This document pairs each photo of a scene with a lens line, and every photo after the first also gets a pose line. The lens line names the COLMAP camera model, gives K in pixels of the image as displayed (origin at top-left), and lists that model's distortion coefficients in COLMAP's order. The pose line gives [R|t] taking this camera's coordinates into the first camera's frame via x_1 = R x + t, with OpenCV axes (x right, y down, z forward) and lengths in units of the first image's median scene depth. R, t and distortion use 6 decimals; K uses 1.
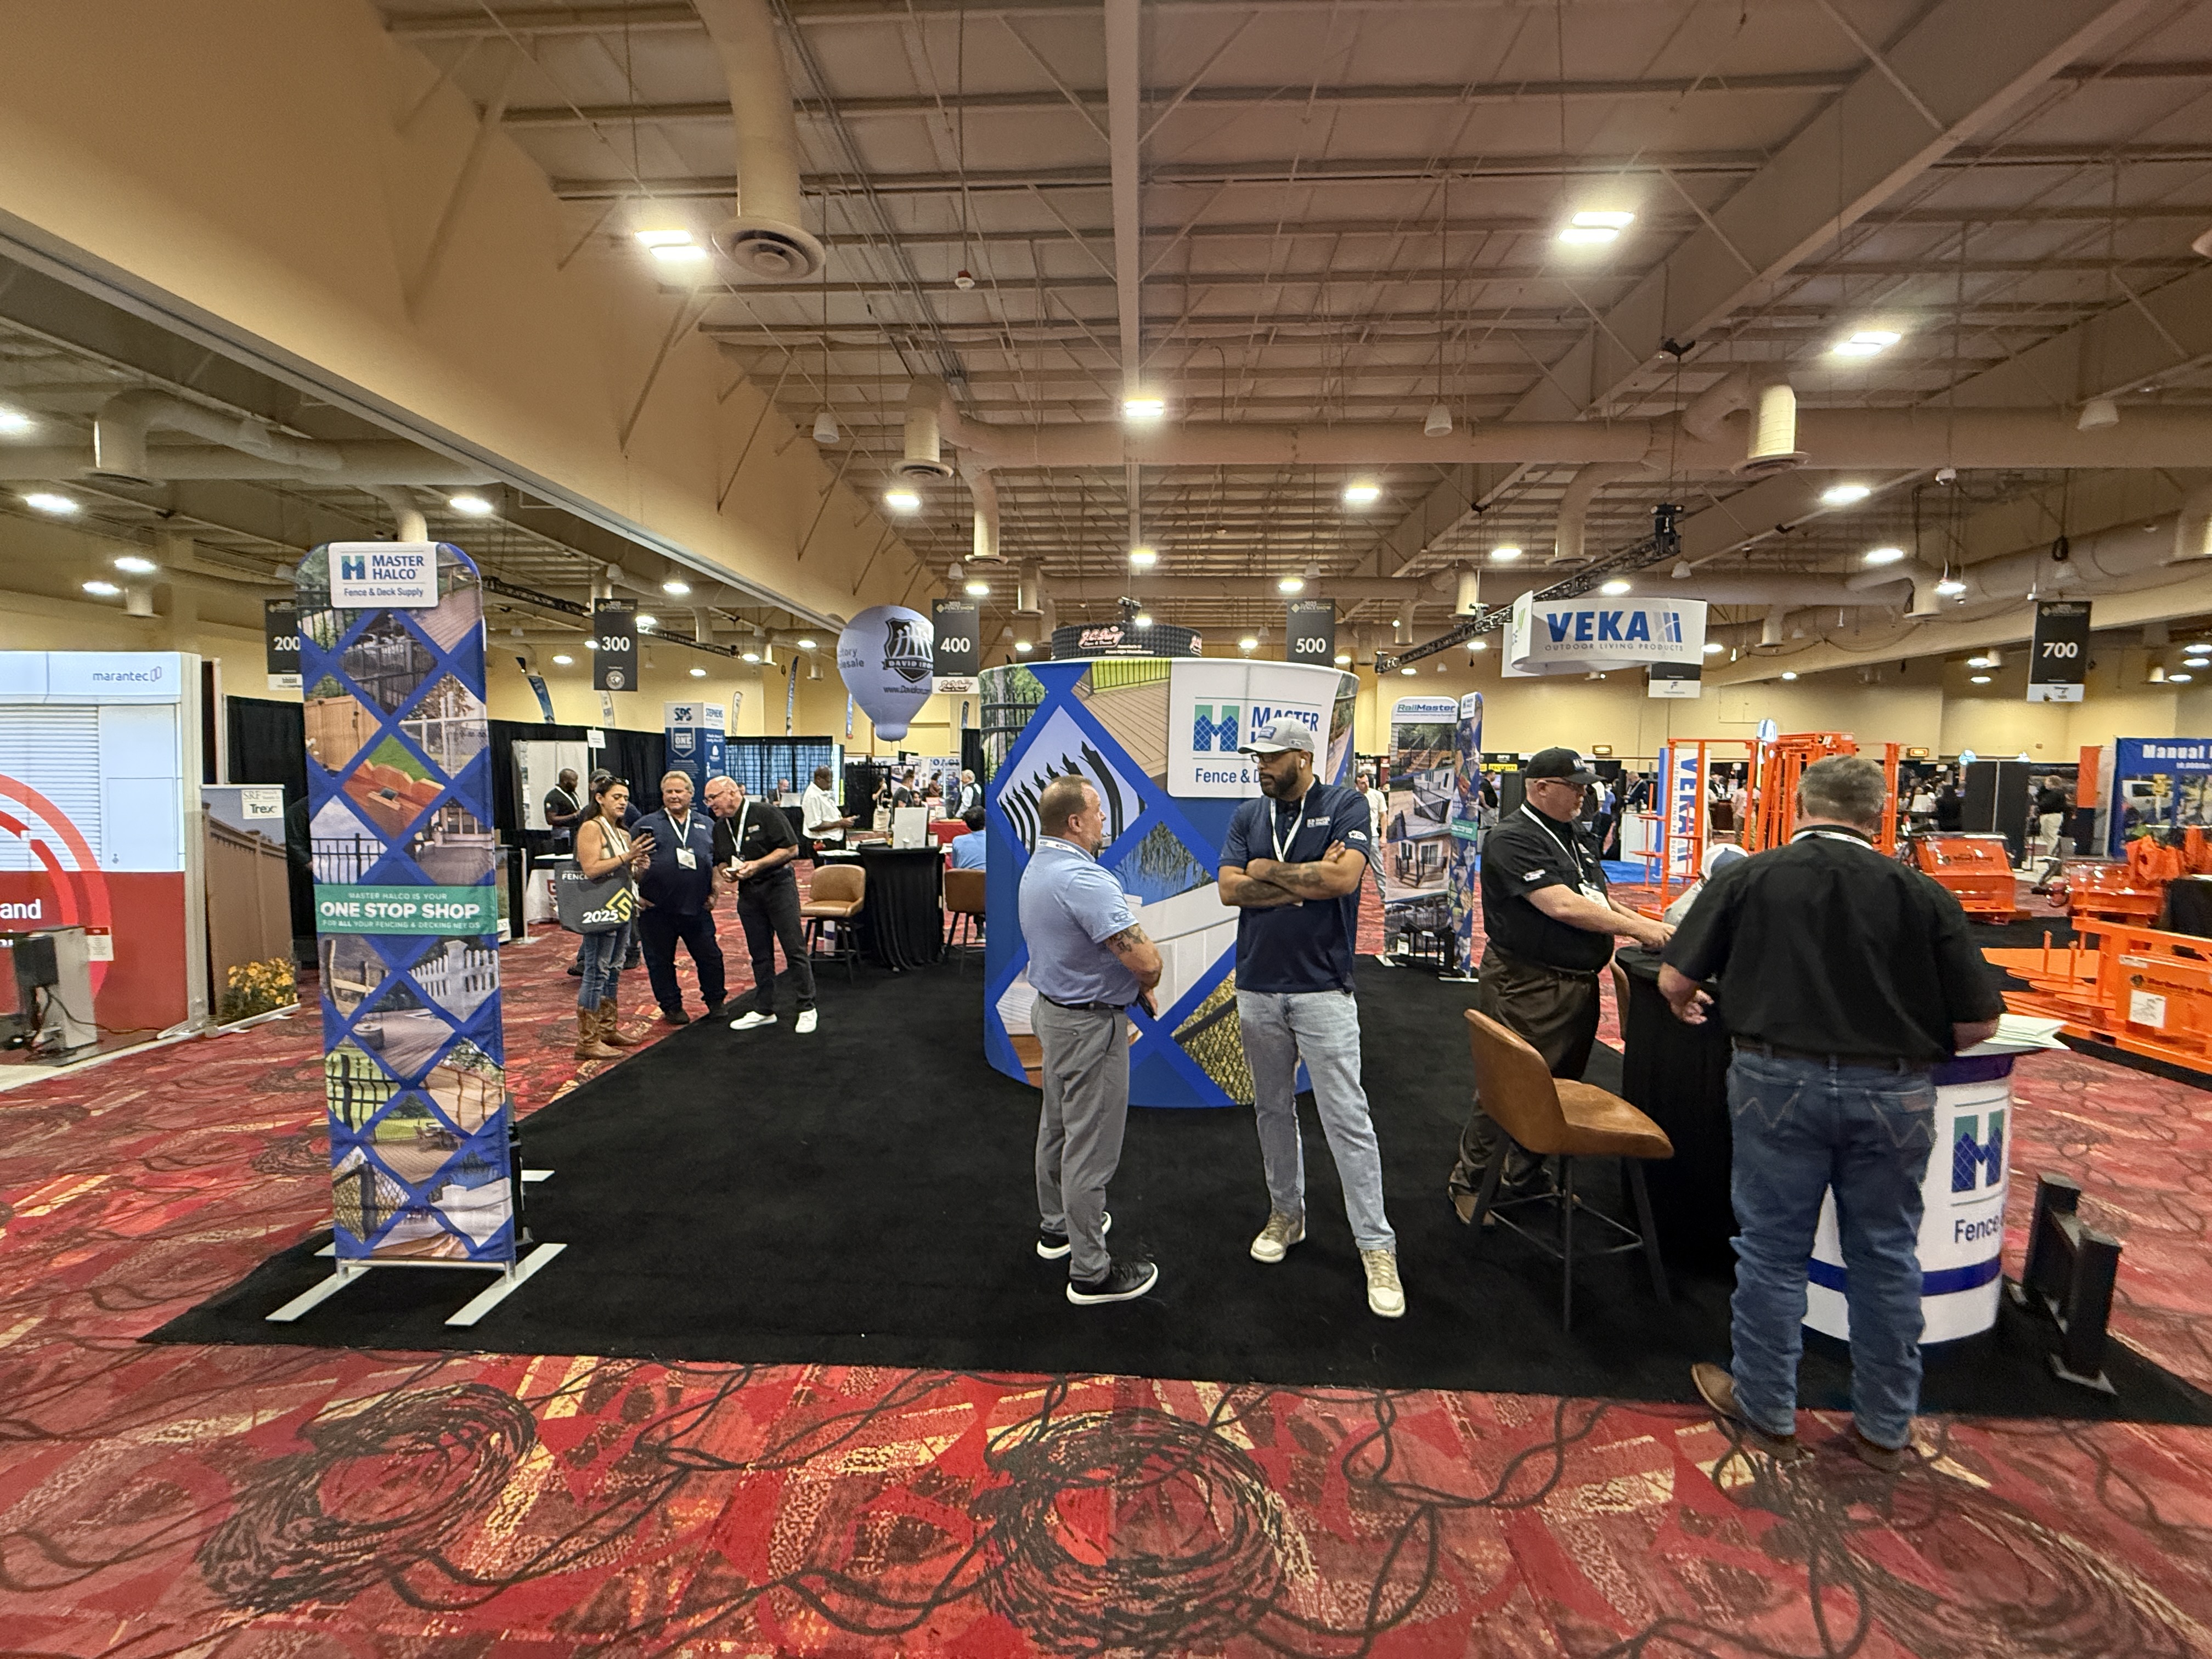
lens RADIAL K [[939.6, 0, 1127.5], [0, 939.6, 775.4], [0, 0, 1]] dist [-0.033505, 0.013411]
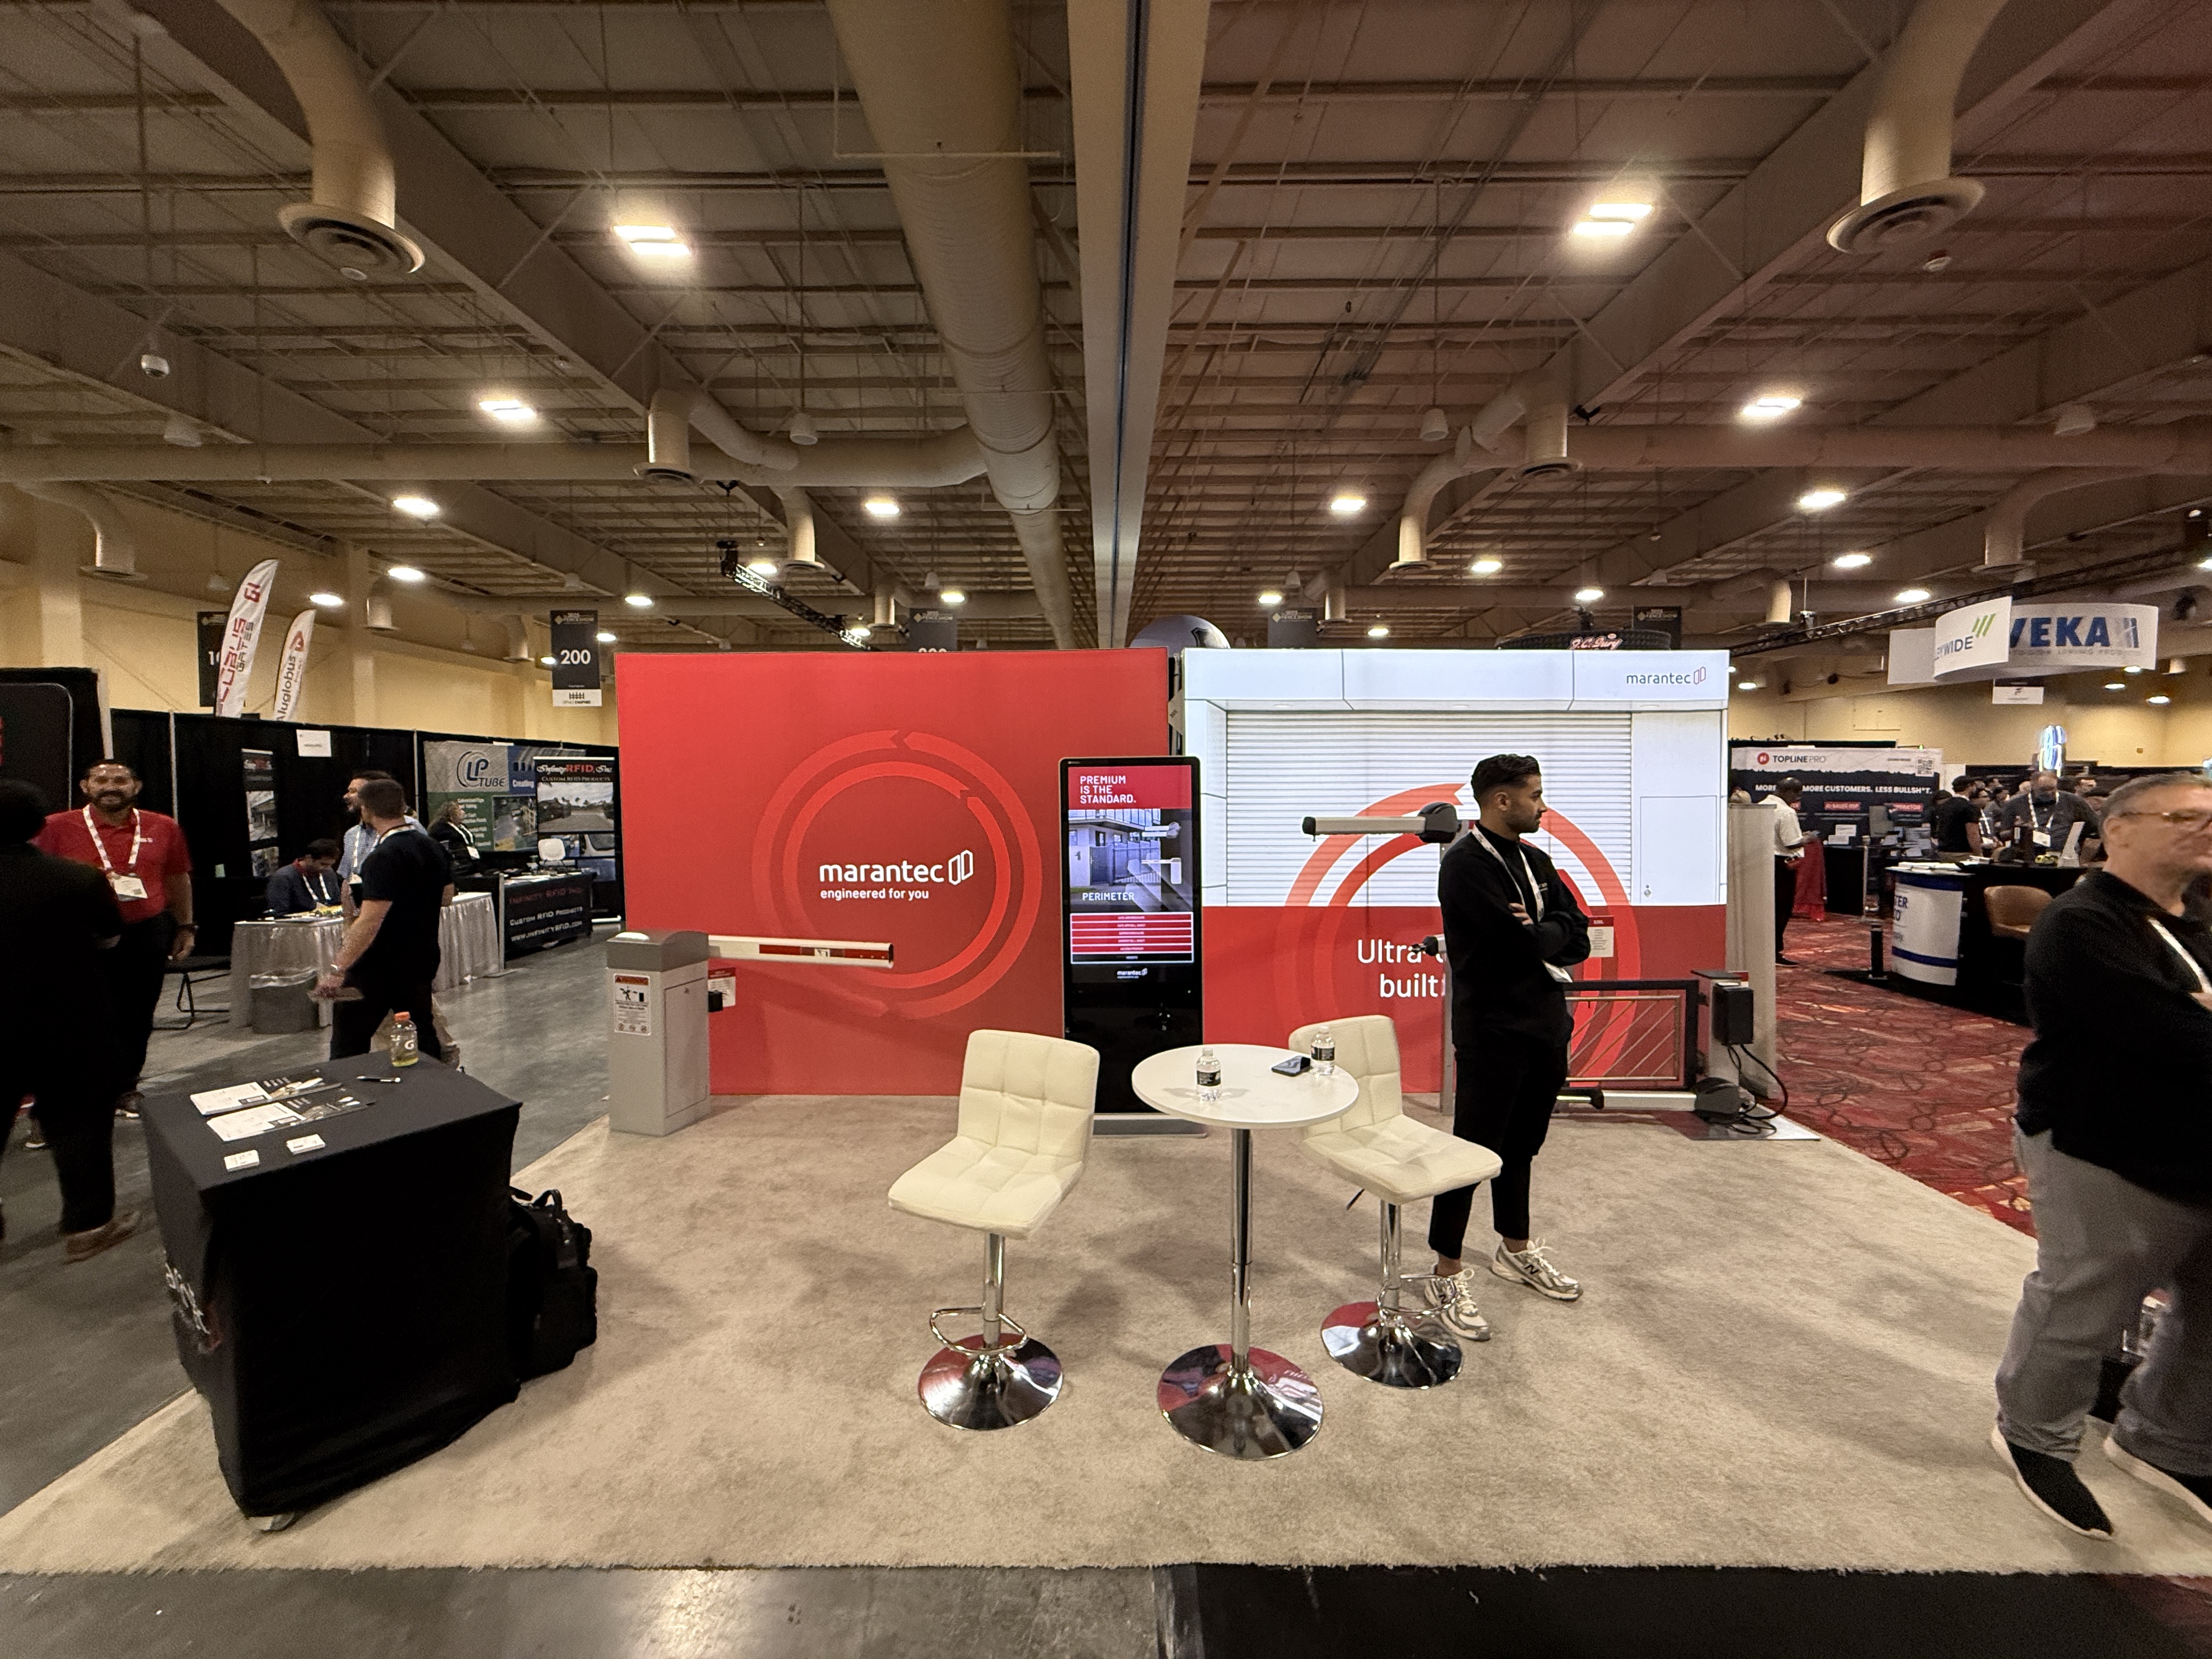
lens RADIAL K [[916.0, 0, 1106.0], [0, 916.0, 829.5], [0, 0, 1]] dist [-0.008137, 0.000639]
pose [[0.999399, -0.009679, 0.033287, -0.546720], [0.008068, 0.998806, 0.048178, -0.004109], [-0.033714, -0.047880, 0.998284, 0.055219]]
